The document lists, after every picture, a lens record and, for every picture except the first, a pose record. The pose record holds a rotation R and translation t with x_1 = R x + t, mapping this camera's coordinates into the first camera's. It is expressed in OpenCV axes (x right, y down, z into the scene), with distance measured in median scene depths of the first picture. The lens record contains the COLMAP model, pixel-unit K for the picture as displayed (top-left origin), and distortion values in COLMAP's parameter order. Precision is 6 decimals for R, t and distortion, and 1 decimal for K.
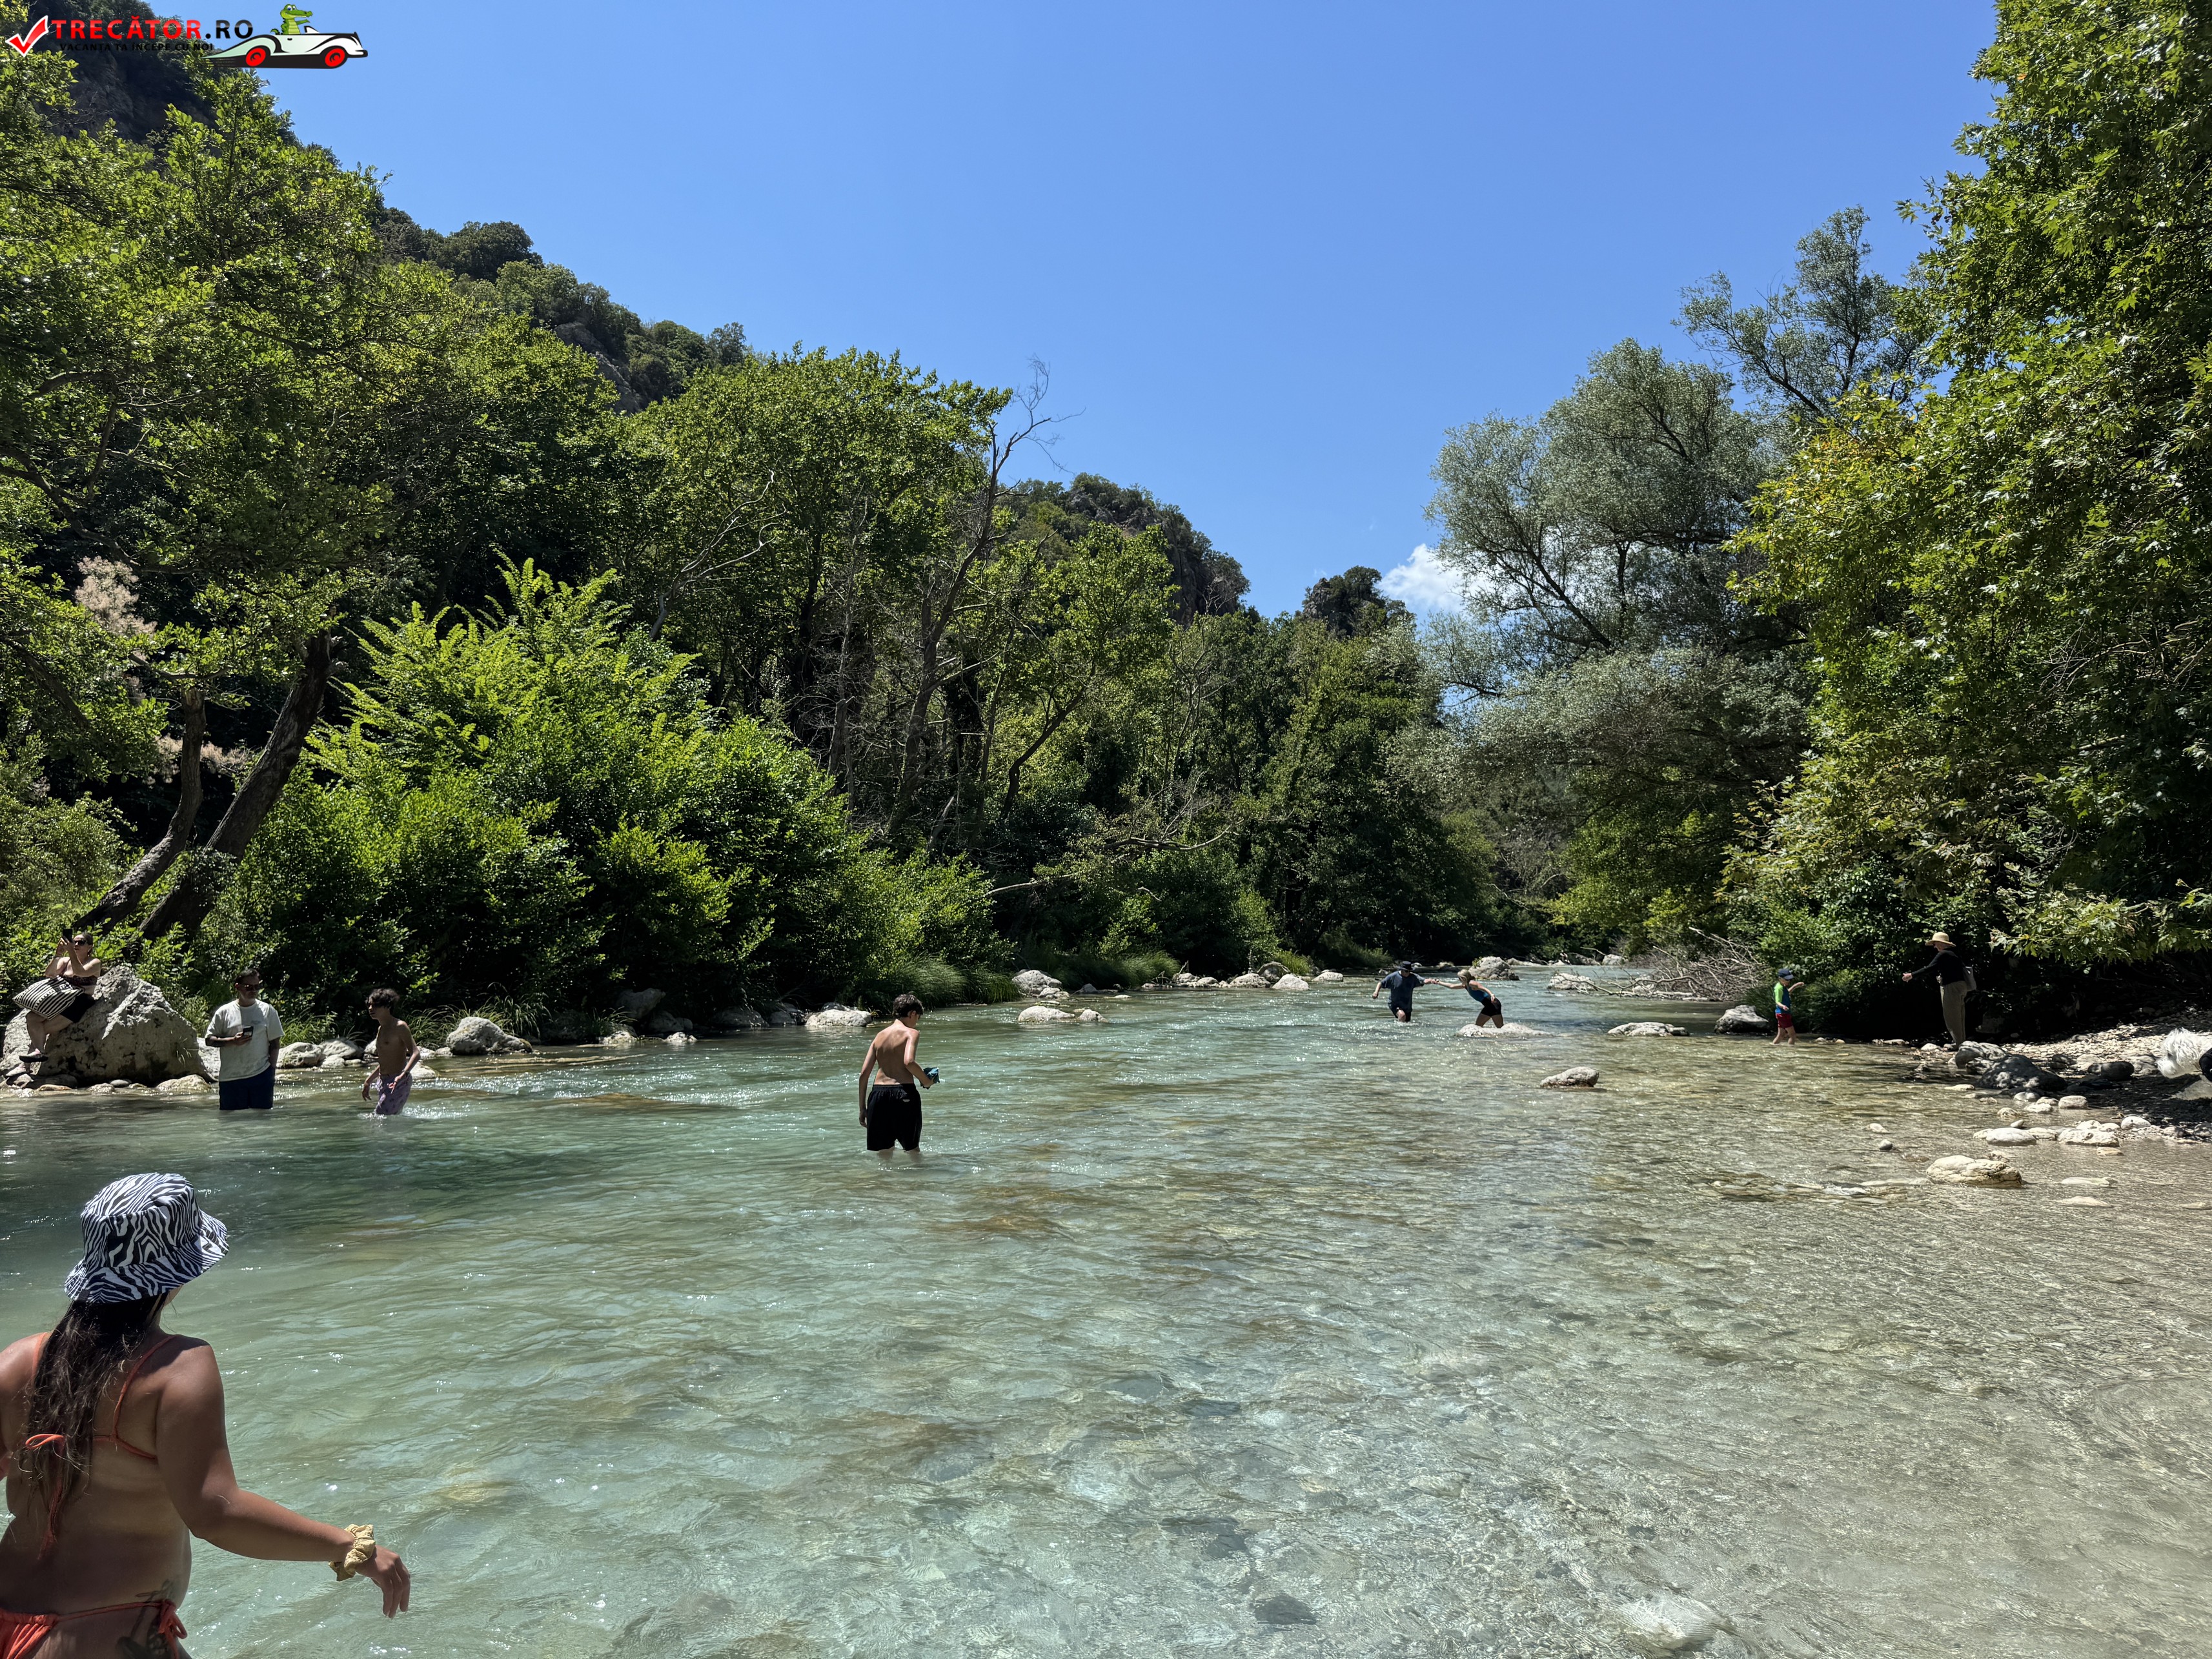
lens RADIAL K [[1539.0, 0, 1108.2], [0, 1539.0, 828.4], [0, 0, 1]] dist [0.049479, -0.083117]
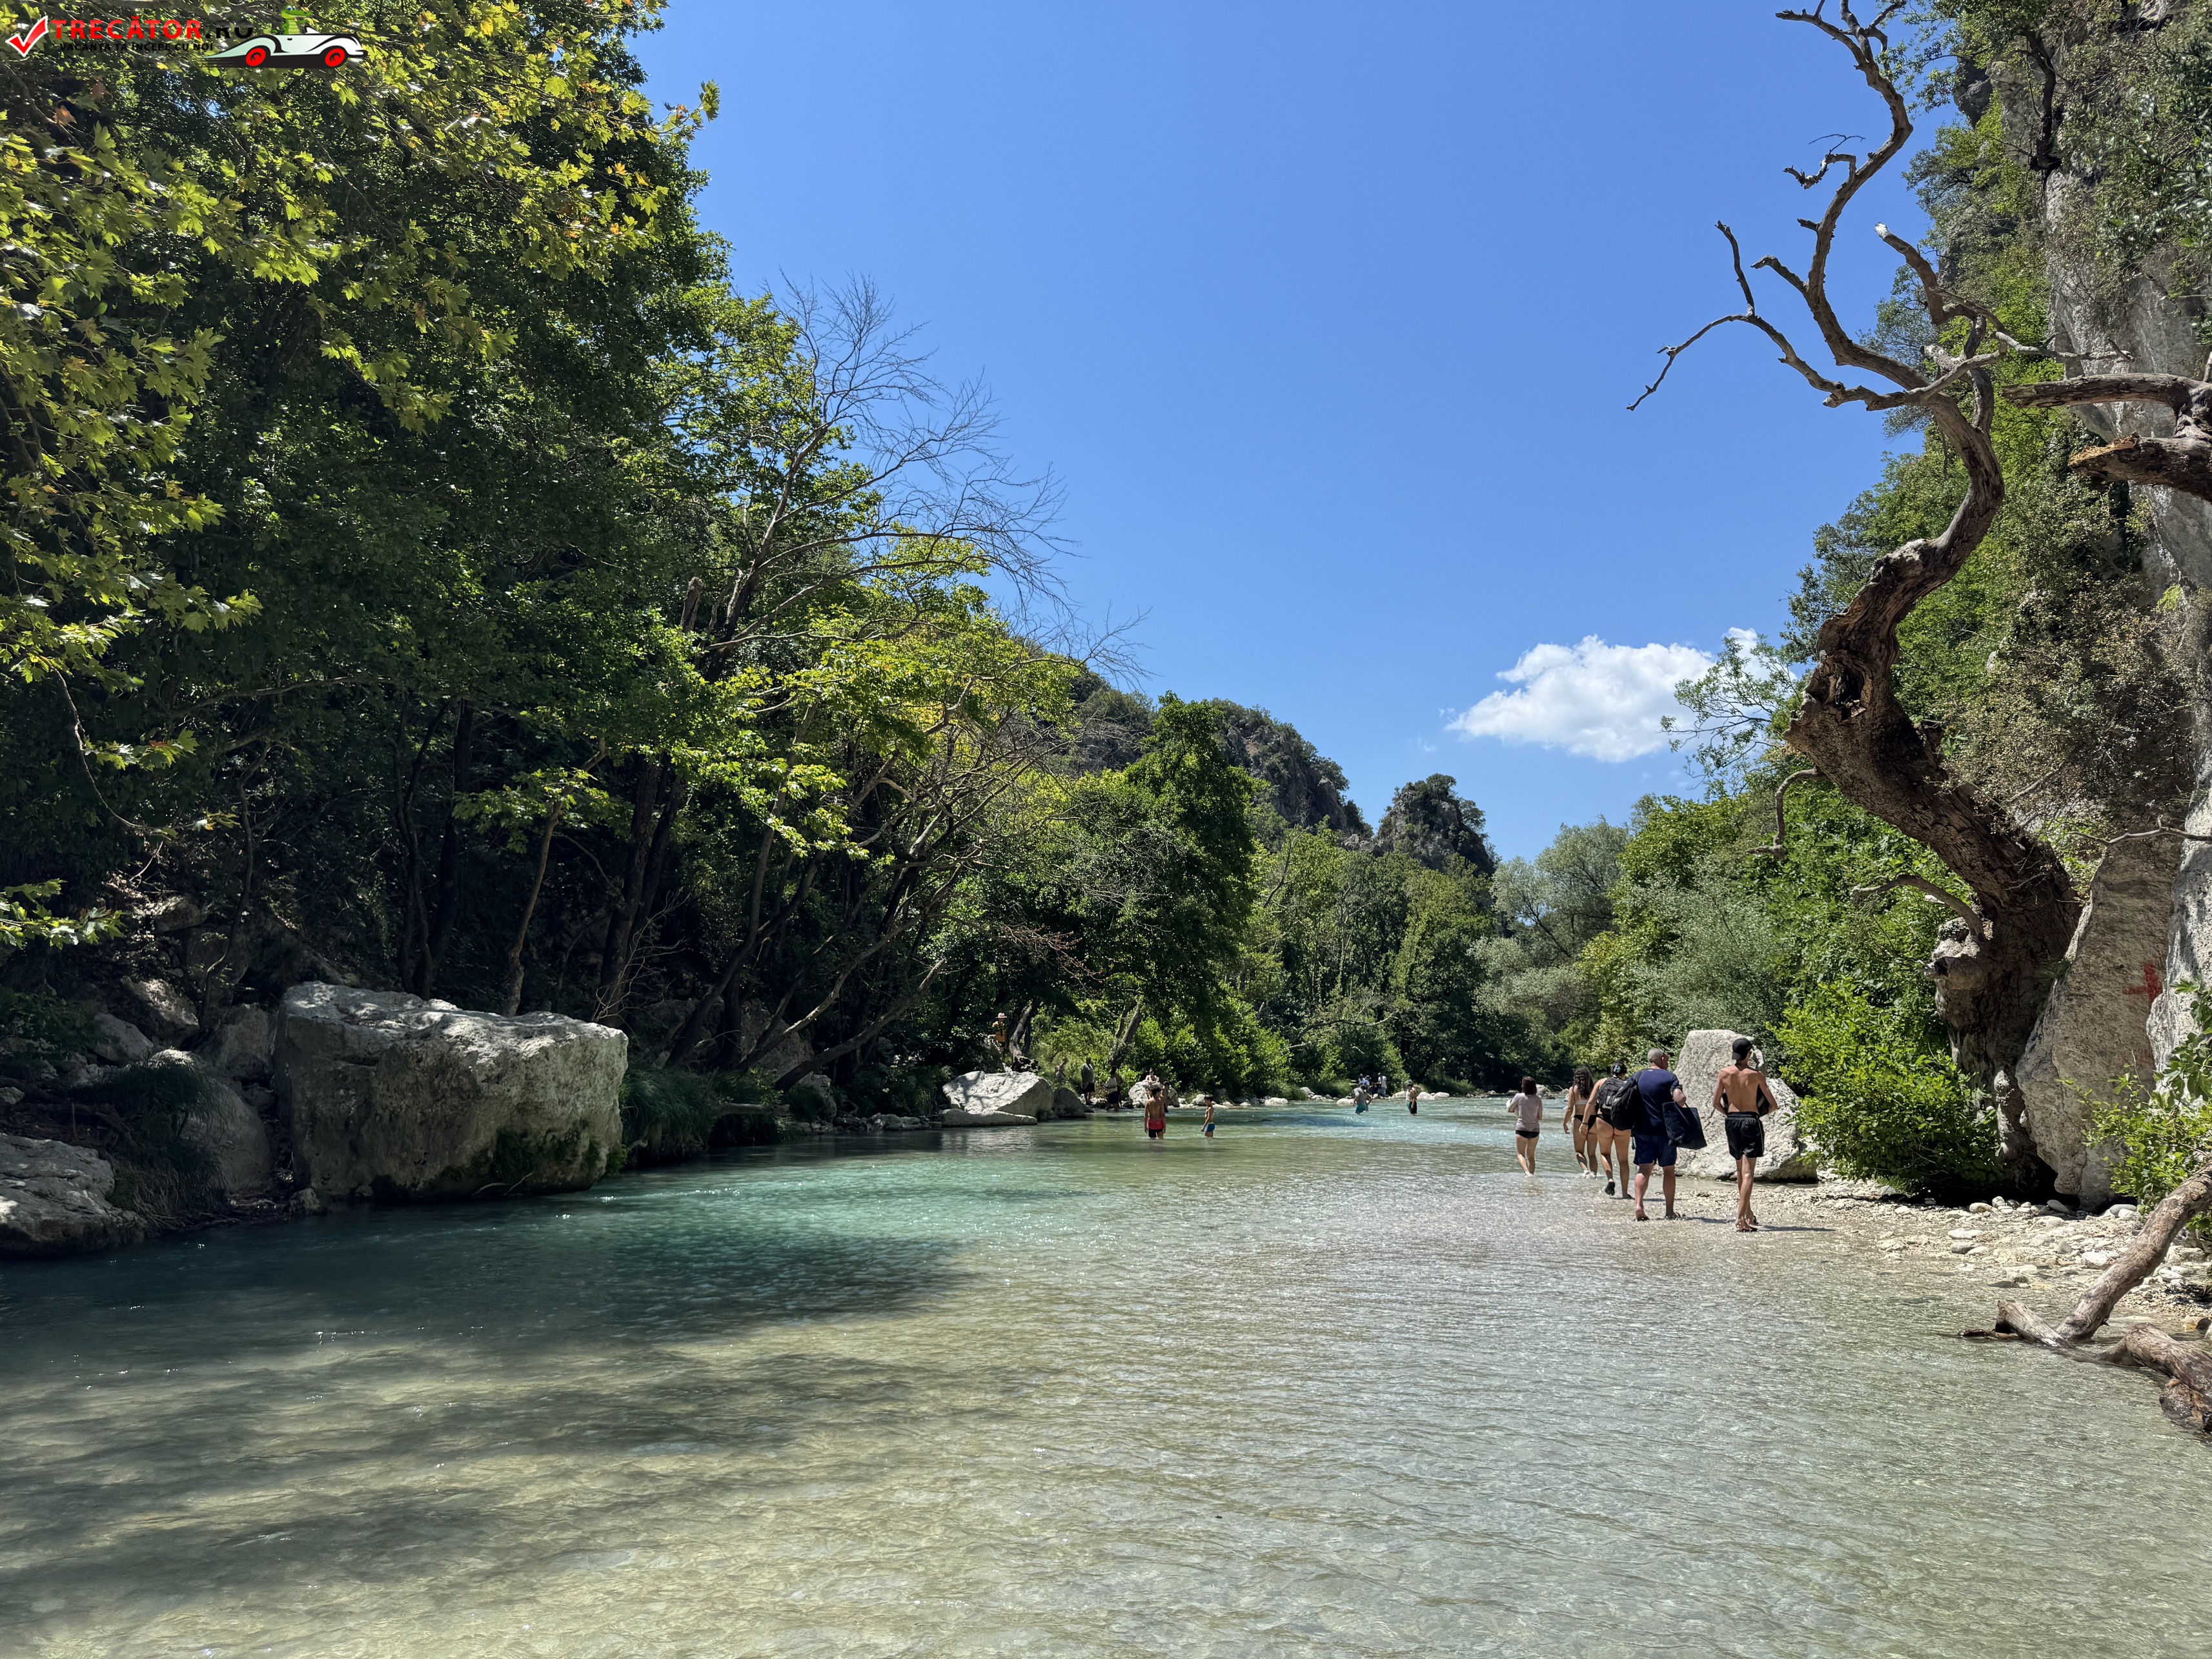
lens RADIAL K [[1539.0, 0, 1103.4], [0, 1539.0, 832.9], [0, 0, 1]] dist [0.049479, -0.083117]
pose [[0.999003, 0.003237, -0.044533, -0.057404], [-0.006801, 0.996763, -0.080106, -0.020268], [0.044130, 0.080329, 0.995791, -0.278028]]
